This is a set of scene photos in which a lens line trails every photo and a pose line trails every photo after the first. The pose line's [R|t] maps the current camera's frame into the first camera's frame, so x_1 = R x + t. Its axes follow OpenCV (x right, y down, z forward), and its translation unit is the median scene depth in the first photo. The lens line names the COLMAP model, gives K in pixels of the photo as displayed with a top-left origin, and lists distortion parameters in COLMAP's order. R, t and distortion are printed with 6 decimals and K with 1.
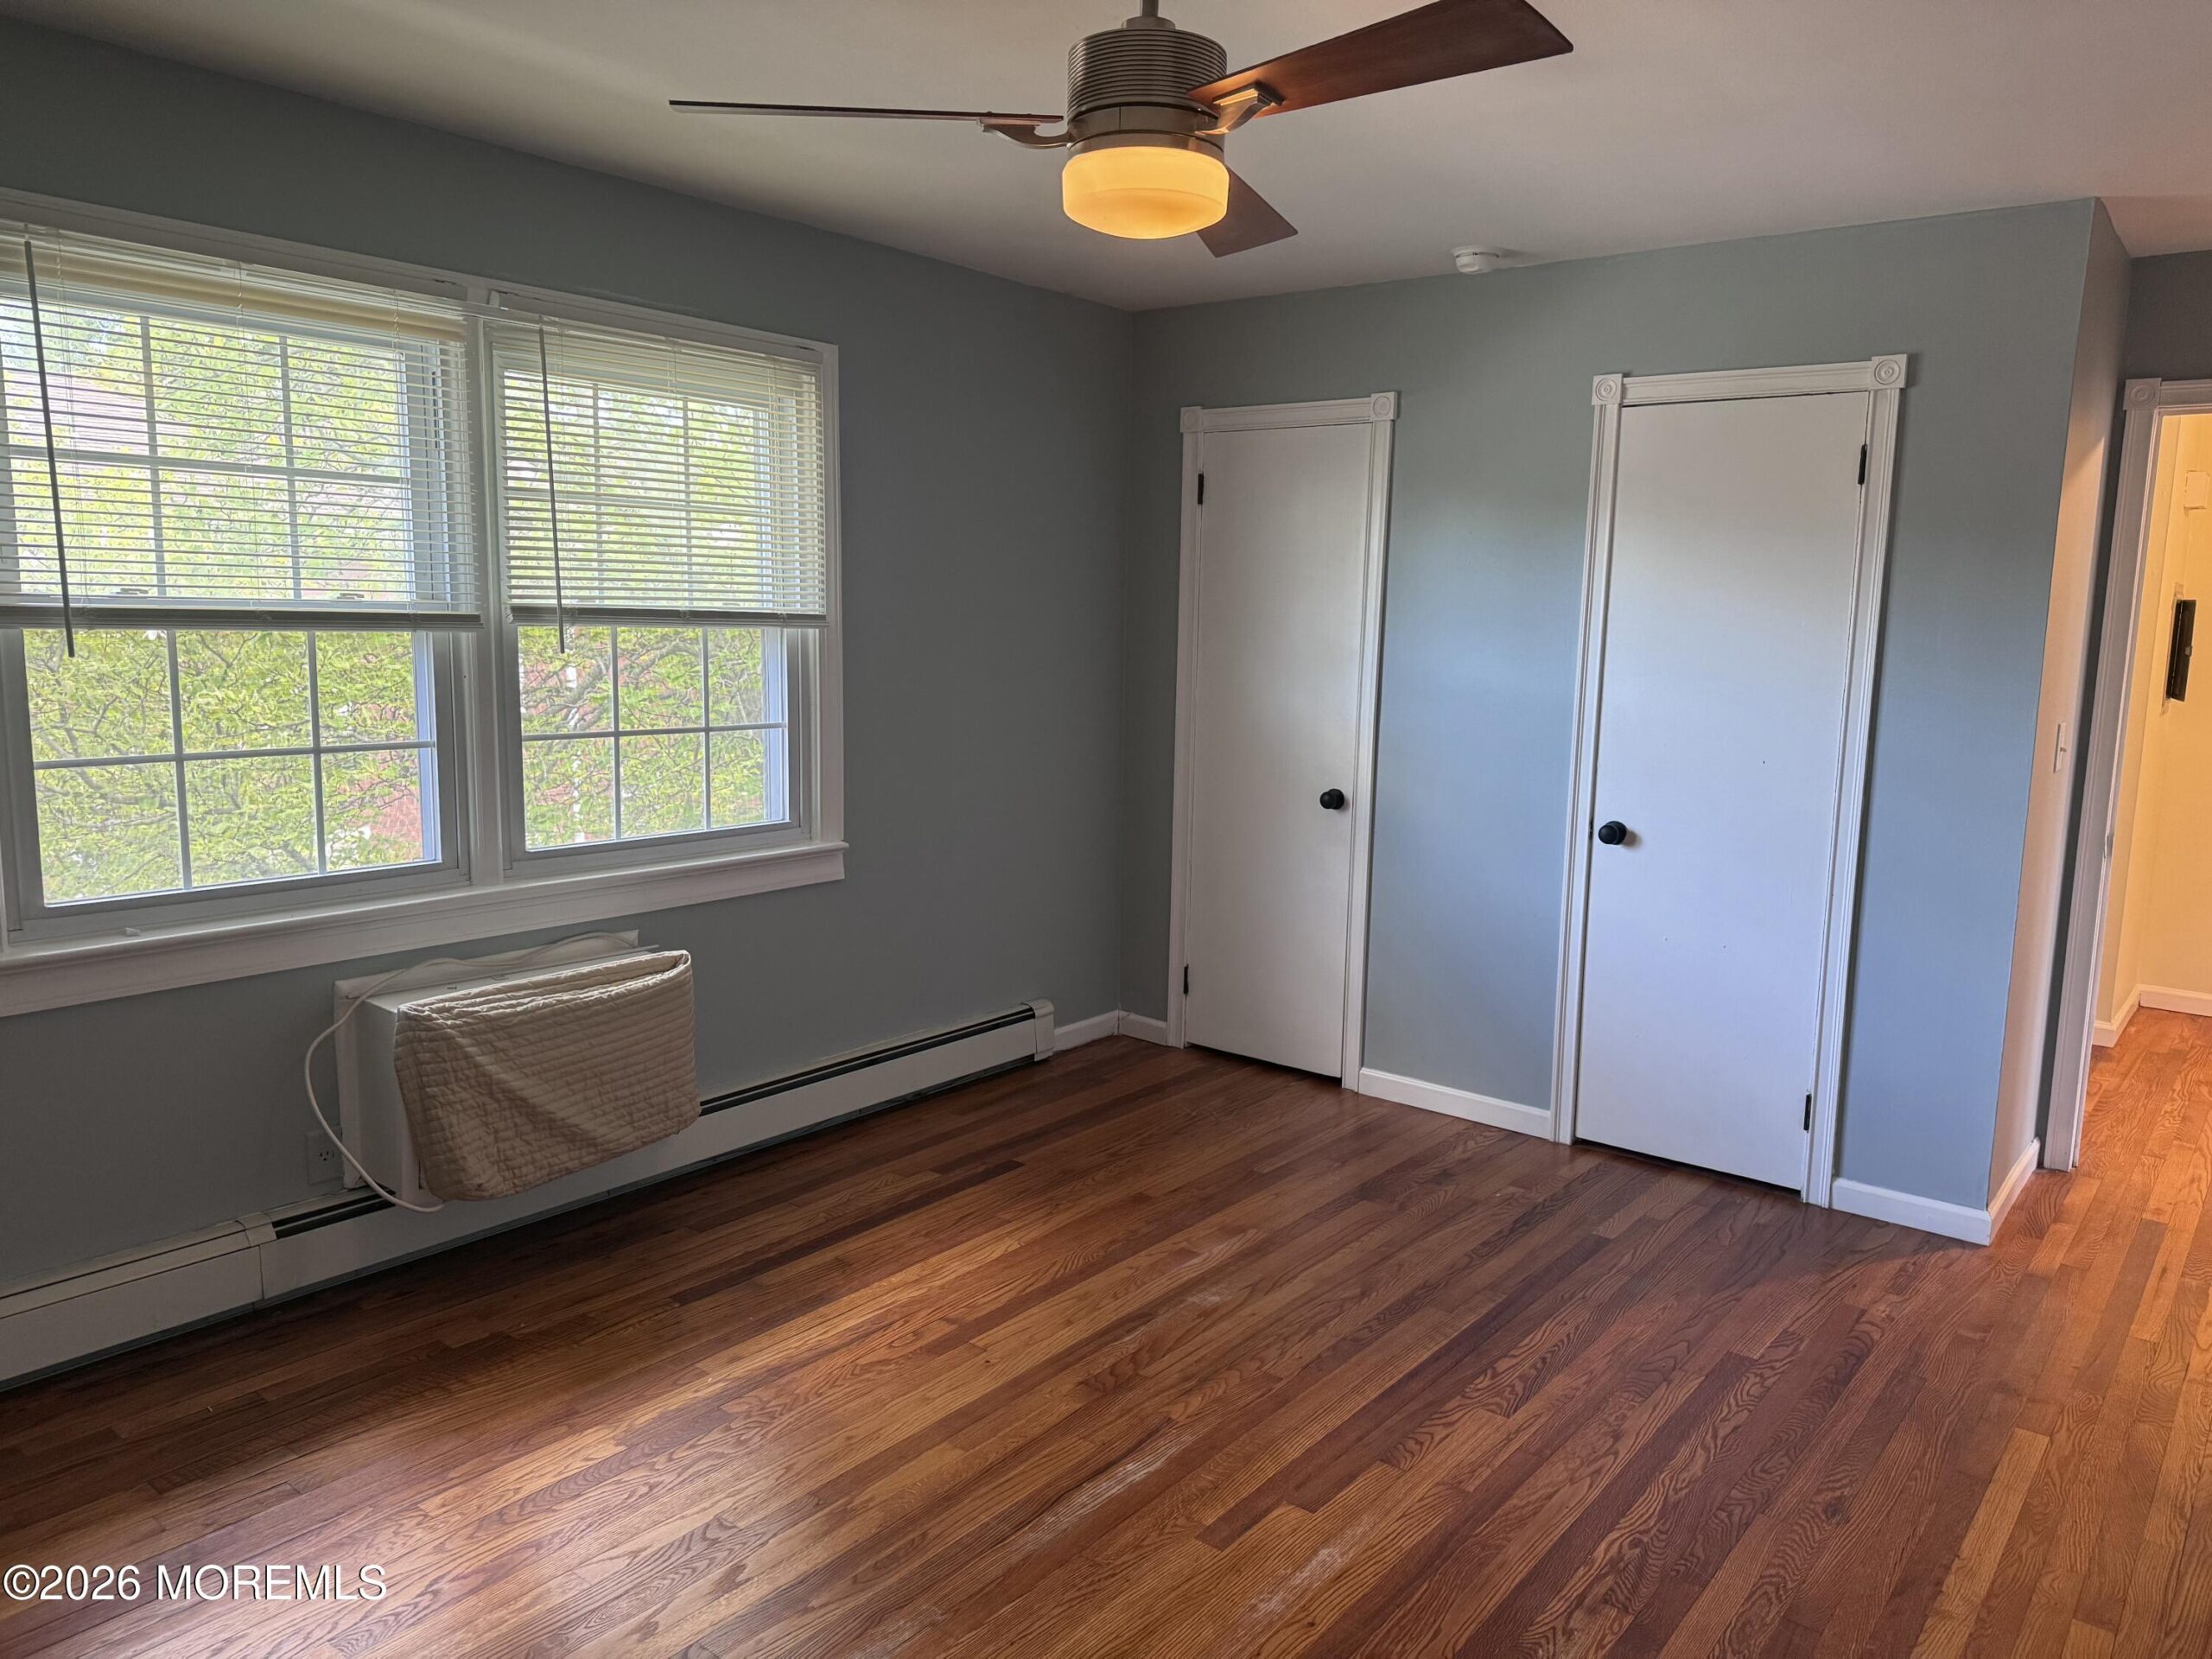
lens RADIAL K [[1556.5, 0, 1110.4], [0, 1556.5, 833.8], [0, 0, 1]] dist [0.006896, -0.004680]
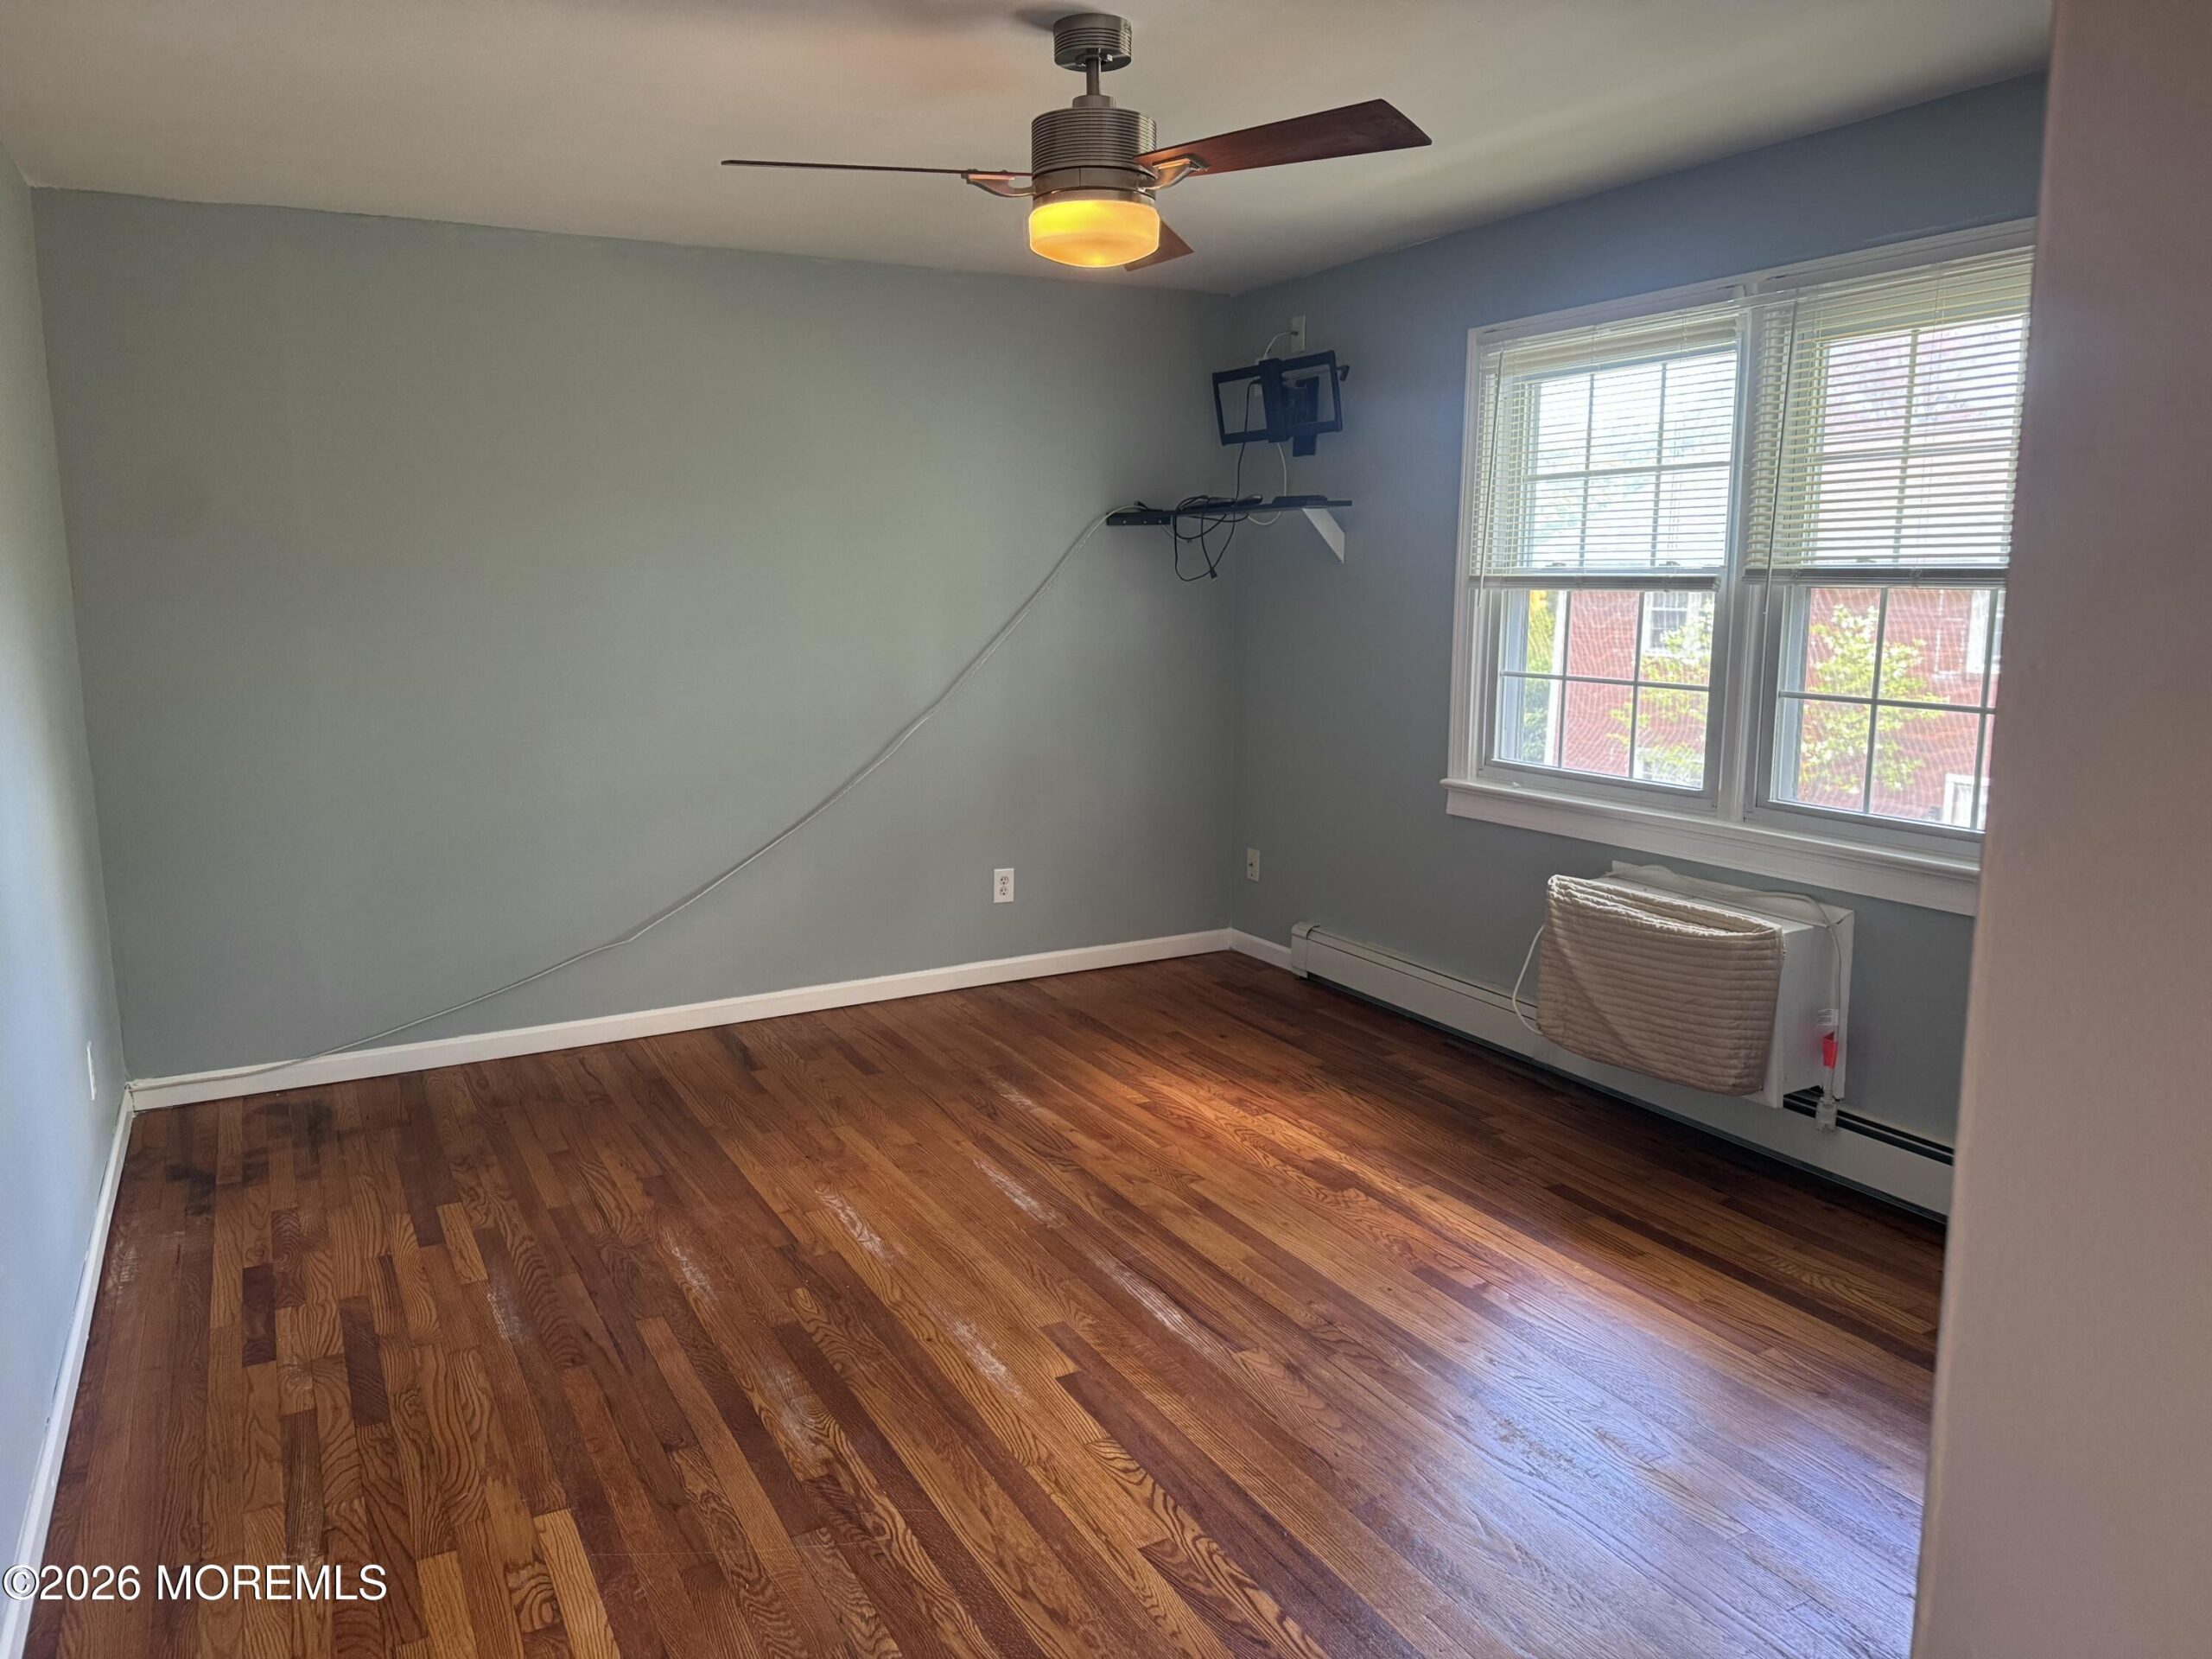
lens RADIAL K [[1556.5, 0, 1108.0], [0, 1556.5, 828.8], [0, 0, 1]] dist [0.006896, -0.004680]
pose [[-0.391832, 0.129977, -0.910809, 0.856642], [-0.138284, 0.970404, 0.197971, -0.130938], [0.909585, 0.203522, -0.362262, 1.086780]]
